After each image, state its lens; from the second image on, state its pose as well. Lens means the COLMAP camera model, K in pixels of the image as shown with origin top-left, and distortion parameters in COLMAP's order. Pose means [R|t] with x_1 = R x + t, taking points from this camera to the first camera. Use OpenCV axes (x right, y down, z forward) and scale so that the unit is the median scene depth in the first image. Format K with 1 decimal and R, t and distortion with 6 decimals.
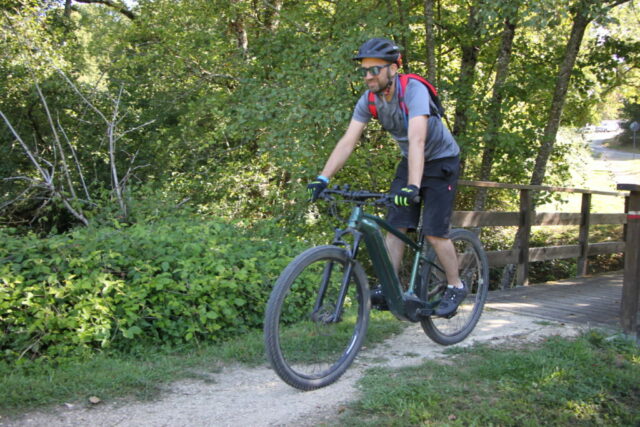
lens RADIAL K [[659.3, 0, 309.7], [0, 659.3, 217.3], [0, 0, 1]] dist [-0.015868, 0.000000]
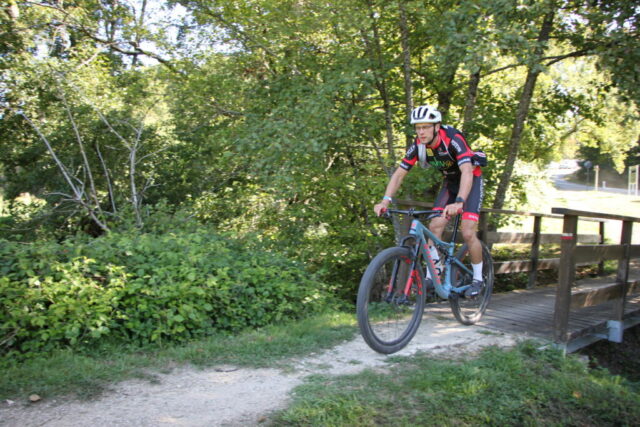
lens RADIAL K [[463.1, 0, 378.6], [0, 463.1, 209.3], [0, 0, 1]] dist [-0.117833, 0.045383]
pose [[0.999622, 0.019912, -0.018972, 0.196911], [-0.020750, 0.998769, -0.045060, -0.007796], [0.018051, 0.045437, 0.998804, 0.234643]]
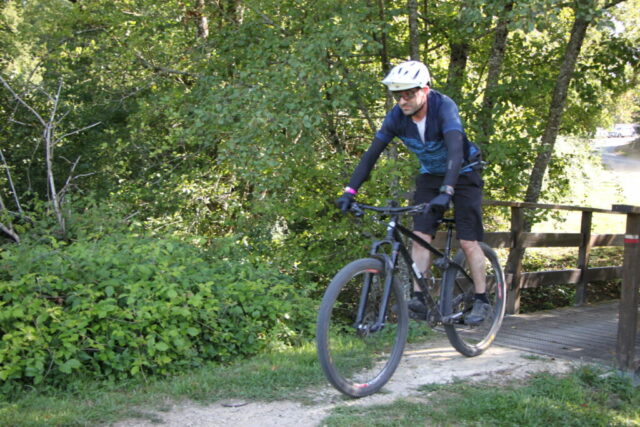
lens RADIAL K [[793.7, 0, 319.6], [0, 793.7, 215.7], [0, 0, 1]] dist [0.050604, 0.000000]
pose [[0.999076, 0.012904, 0.040989, 0.018795], [-0.012577, 0.999887, -0.008241, -0.021923], [-0.041091, 0.007718, 0.999126, -0.086499]]
